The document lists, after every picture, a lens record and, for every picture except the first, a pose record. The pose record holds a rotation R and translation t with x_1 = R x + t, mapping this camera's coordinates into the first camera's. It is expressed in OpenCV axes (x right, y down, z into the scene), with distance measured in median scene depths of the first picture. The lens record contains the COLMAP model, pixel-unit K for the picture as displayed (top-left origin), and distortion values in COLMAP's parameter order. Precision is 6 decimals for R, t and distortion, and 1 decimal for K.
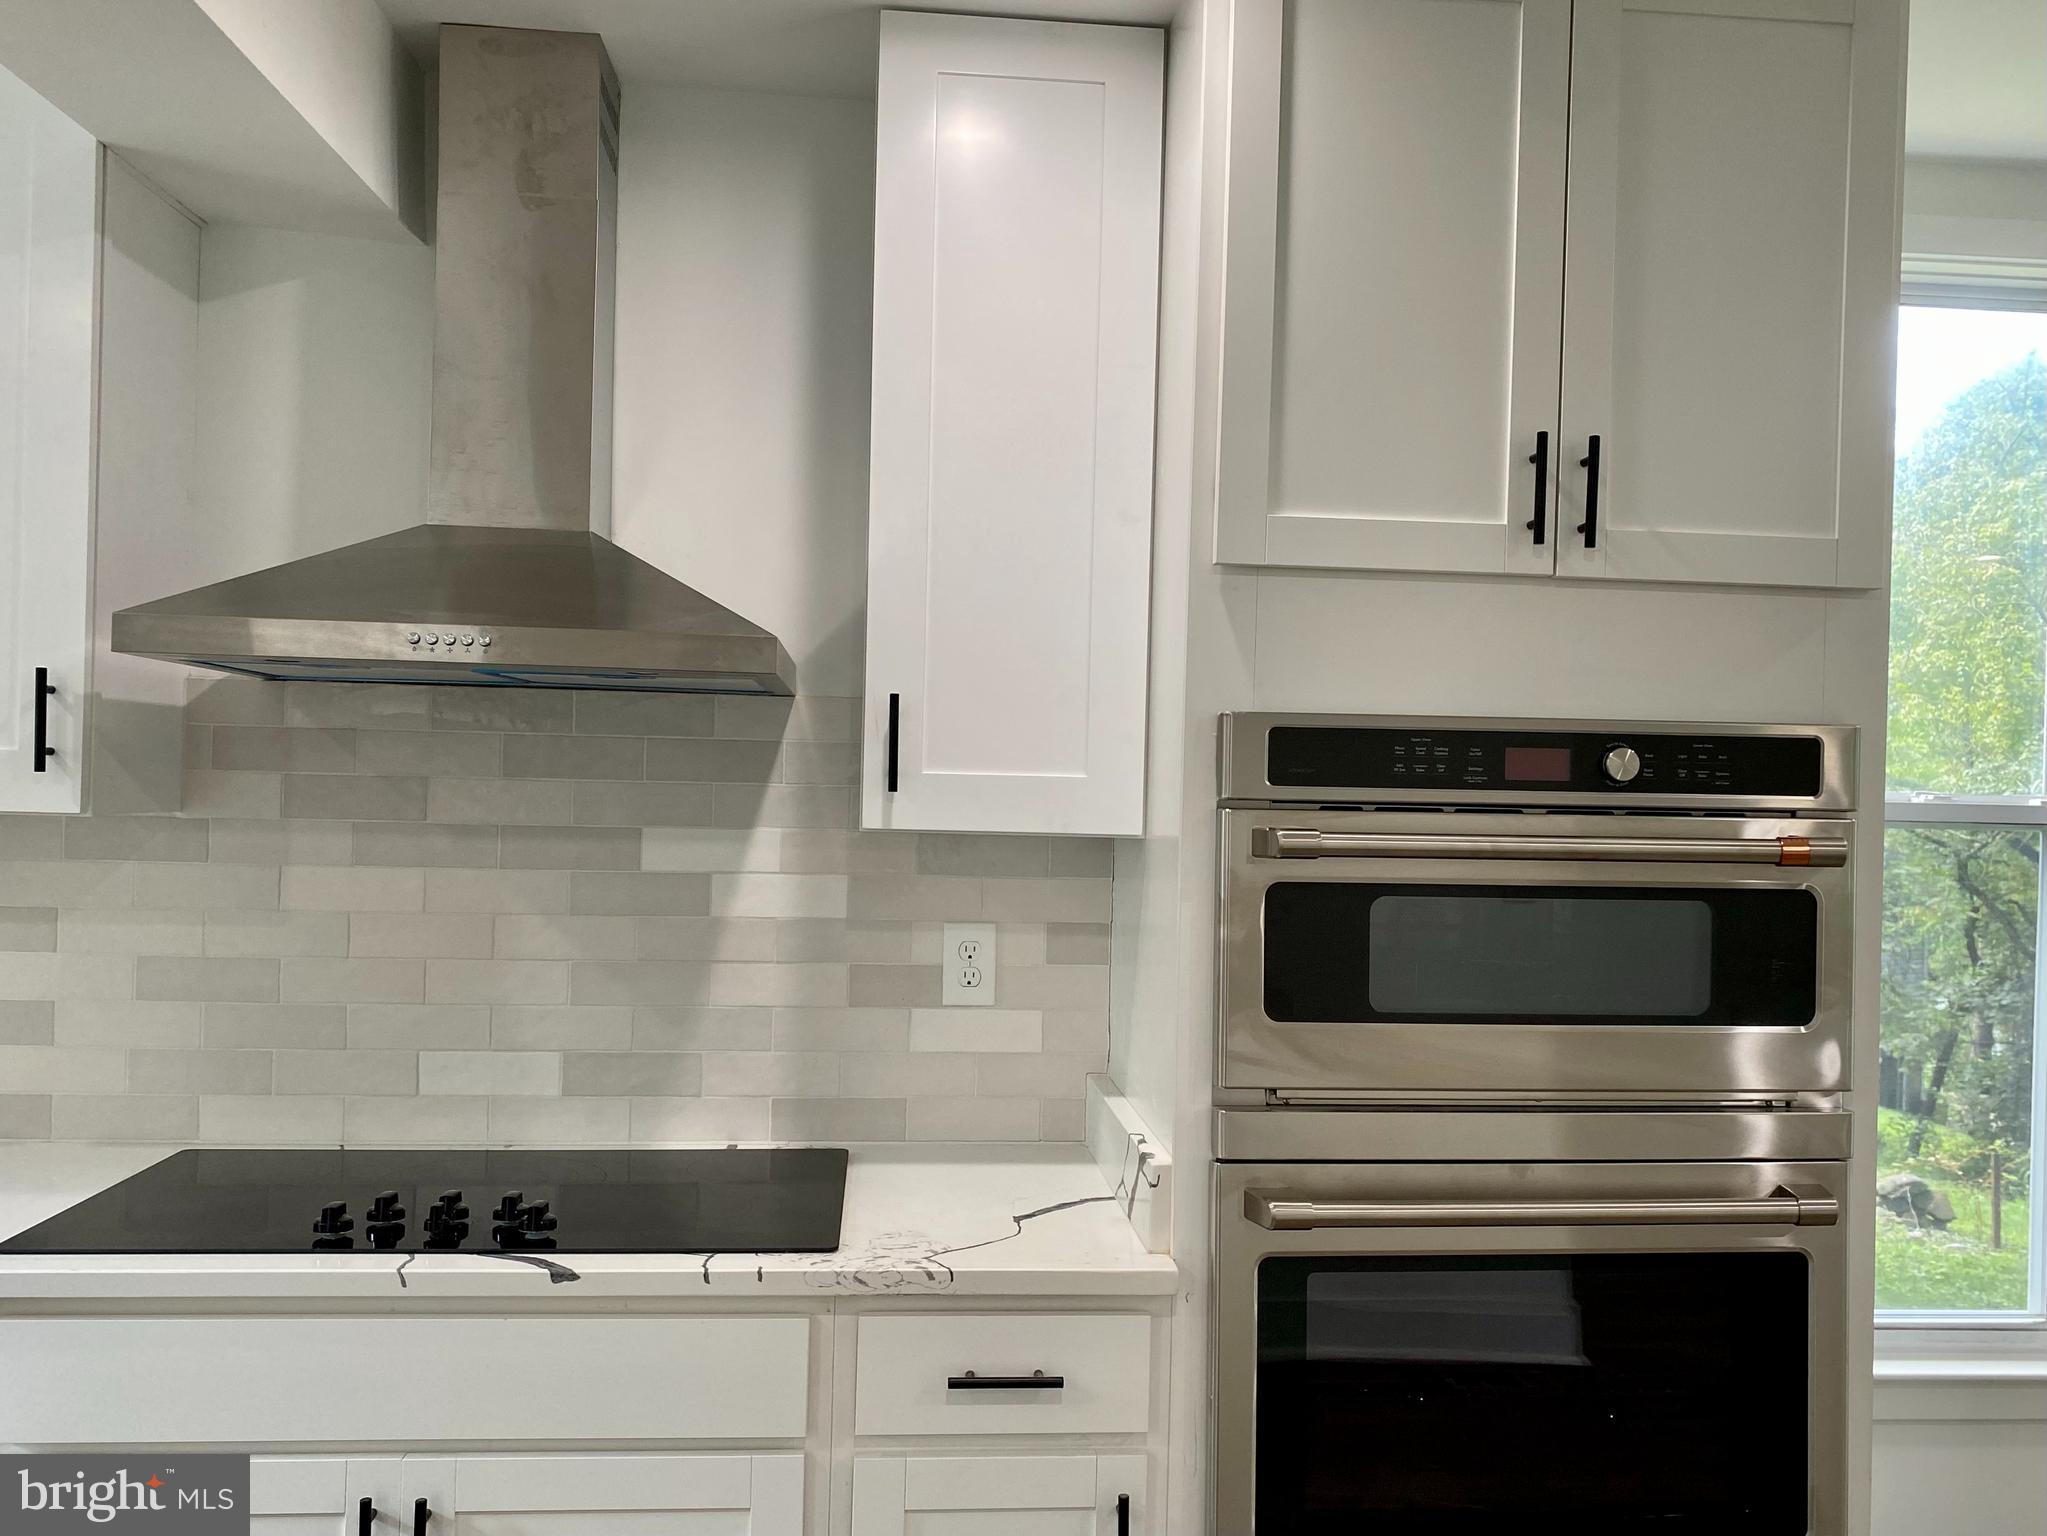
lens RADIAL K [[1677.2, 0, 1023.7], [0, 1677.2, 805.4], [0, 0, 1]] dist [0.003784, -0.000084]
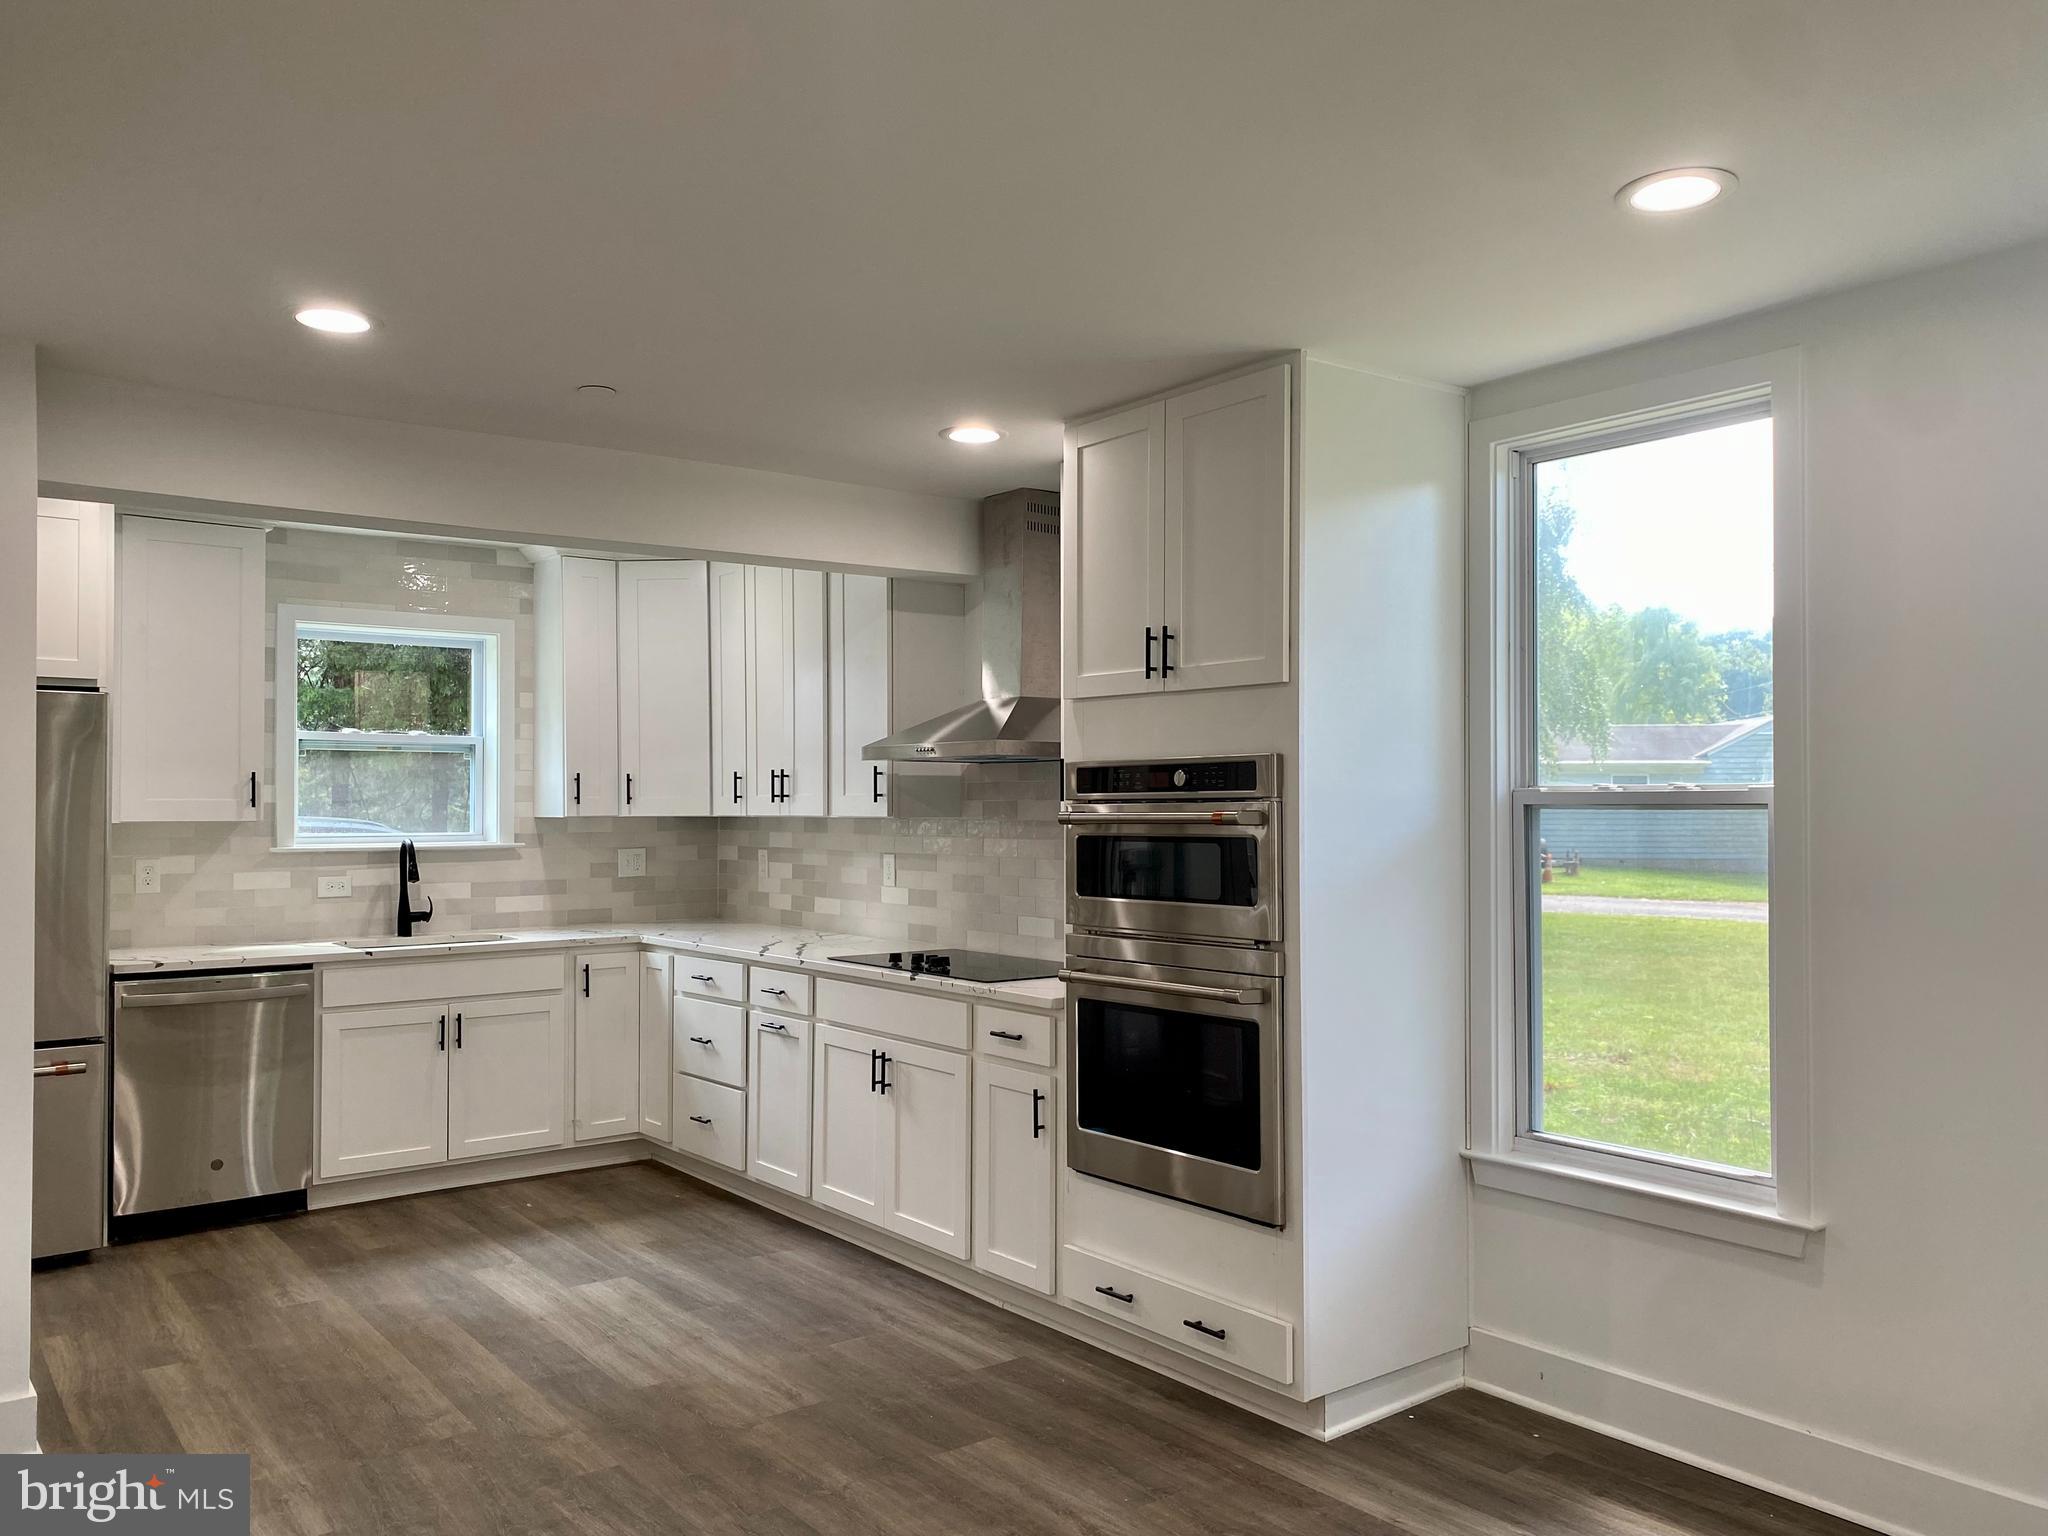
lens RADIAL K [[1563.1, 0, 1024.0], [0, 1563.1, 768.0], [0, 0, 1]] dist [0.018517, 0.002343]
pose [[0.522241, -0.045638, -0.851576, 1.916402], [0.004974, 0.998713, -0.050473, 0.060614], [0.852783, 0.022123, 0.521796, -0.191994]]
